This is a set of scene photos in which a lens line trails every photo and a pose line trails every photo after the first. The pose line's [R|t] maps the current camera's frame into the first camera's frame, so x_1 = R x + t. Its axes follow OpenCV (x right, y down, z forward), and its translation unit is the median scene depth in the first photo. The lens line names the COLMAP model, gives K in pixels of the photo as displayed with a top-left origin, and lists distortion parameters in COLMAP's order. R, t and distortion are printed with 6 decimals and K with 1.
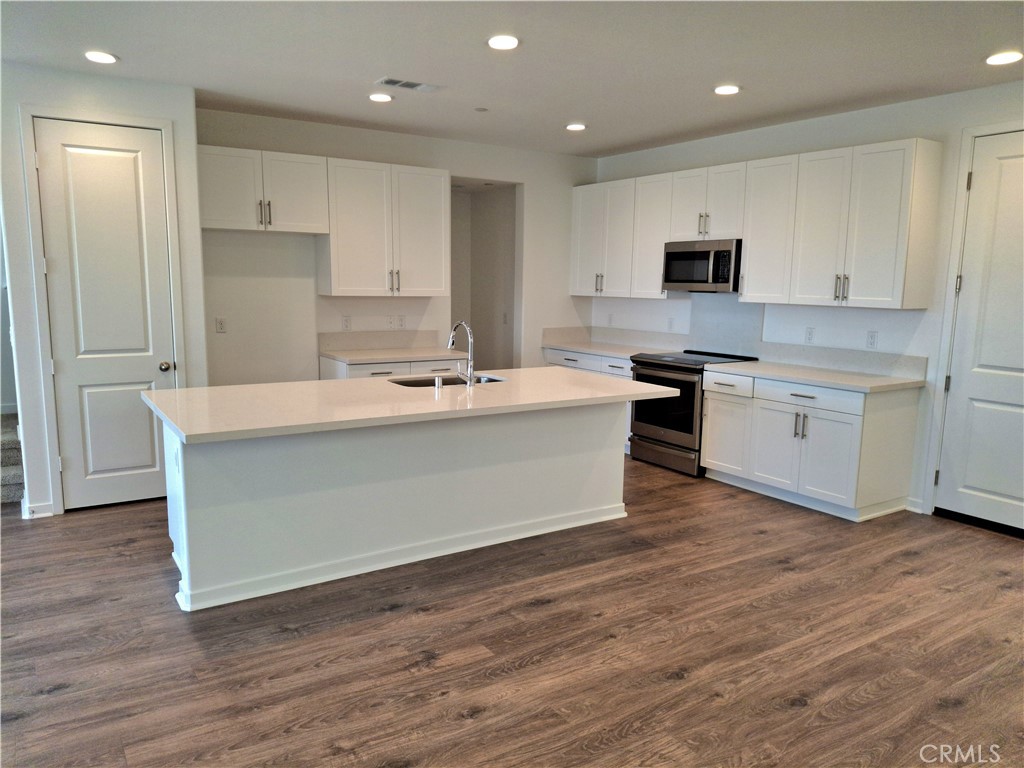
lens RADIAL K [[760.6, 0, 512.1], [0, 760.6, 397.1], [0, 0, 1]] dist [0.121217, -0.201058]
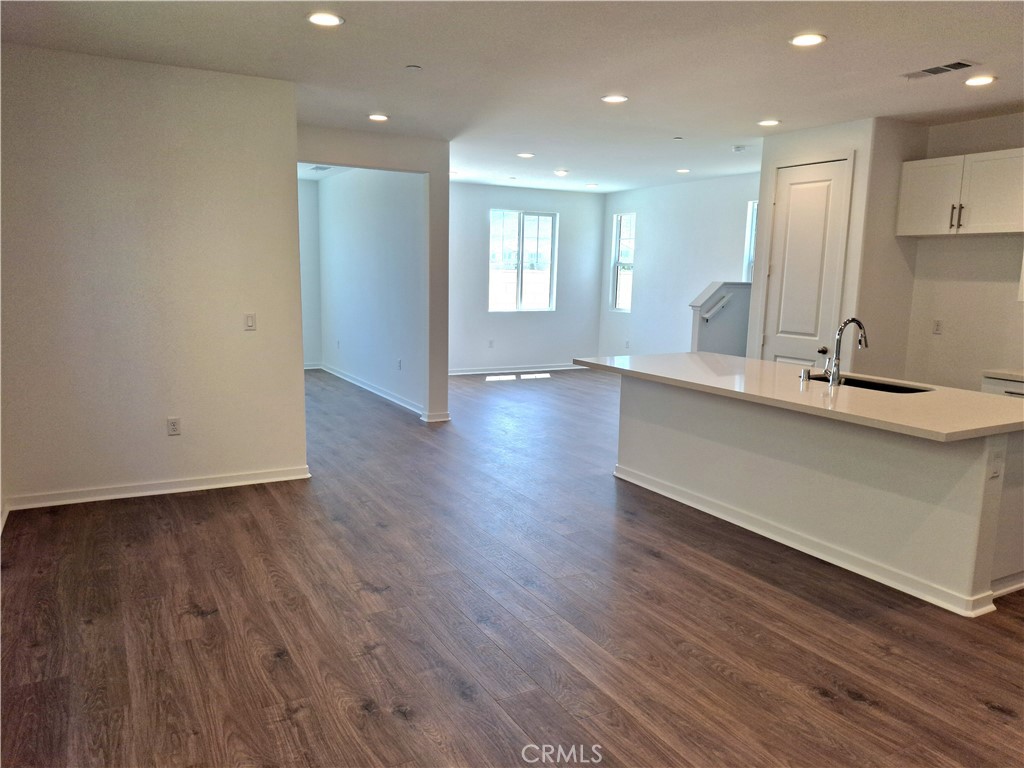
lens RADIAL K [[760.6, 0, 512.1], [0, 760.6, 397.1], [0, 0, 1]] dist [0.121217, -0.201058]
pose [[-0.076356, 0.144120, -0.986610, 0.692995], [-0.182128, 0.970835, 0.155911, -0.058013], [0.980306, 0.191594, -0.047881, 0.489501]]
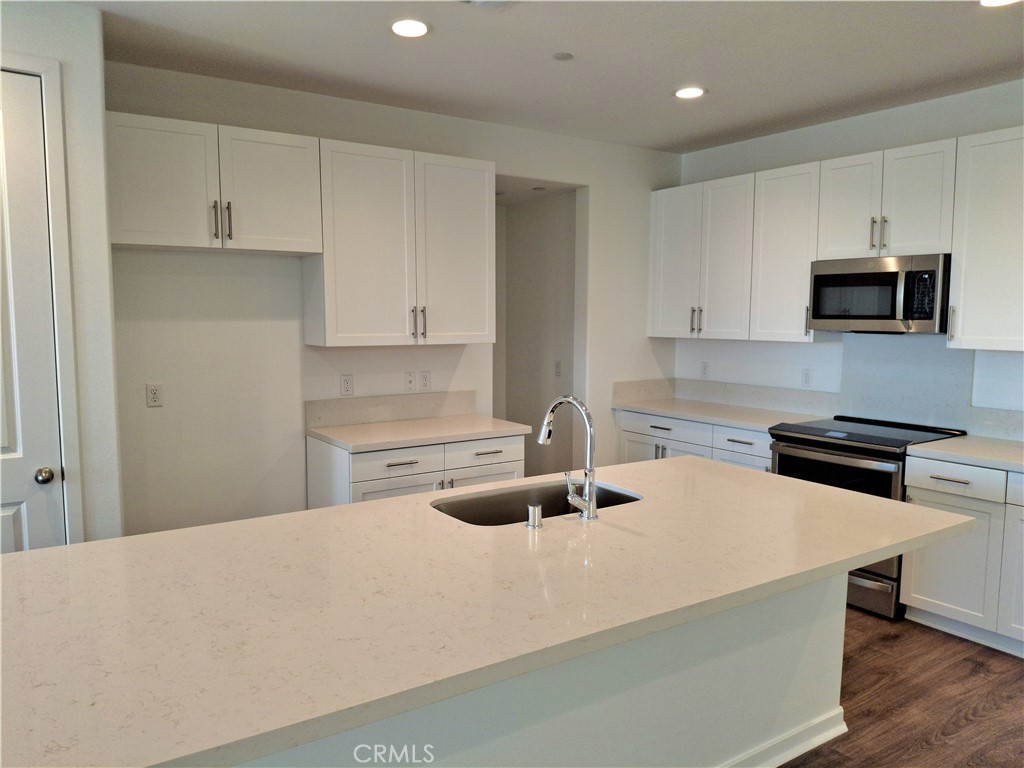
lens RADIAL K [[786.4, 0, 512.0], [0, 786.4, 384.0], [0, 0, 1]] dist [0.128390, -0.215343]
pose [[0.999829, -0.013208, 0.012950, -0.085293], [0.014001, 0.997908, -0.063120, -0.055410], [-0.012089, 0.063290, 0.997922, 0.324020]]
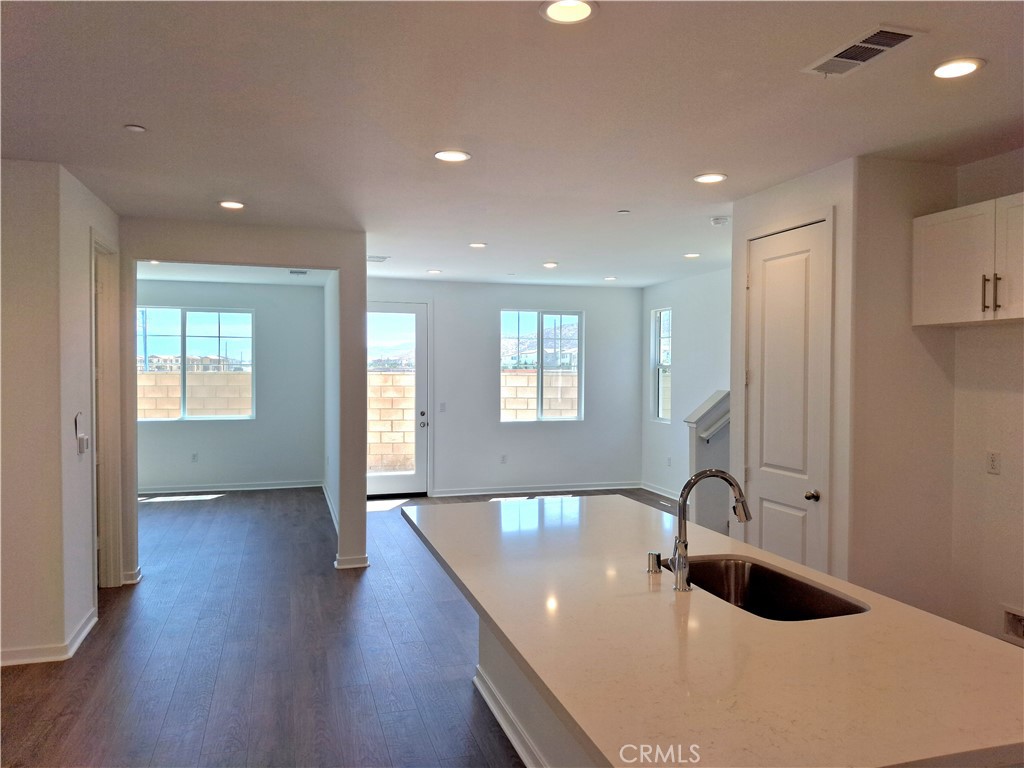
lens RADIAL K [[752.6, 0, 512.0], [0, 752.6, 384.0], [0, 0, 1]] dist [0.167386, -0.283144]
pose [[-0.282515, 0.000602, -0.959263, 0.368781], [-0.161919, 0.985621, 0.048306, -0.122232], [0.945499, 0.168970, -0.278355, 0.756623]]
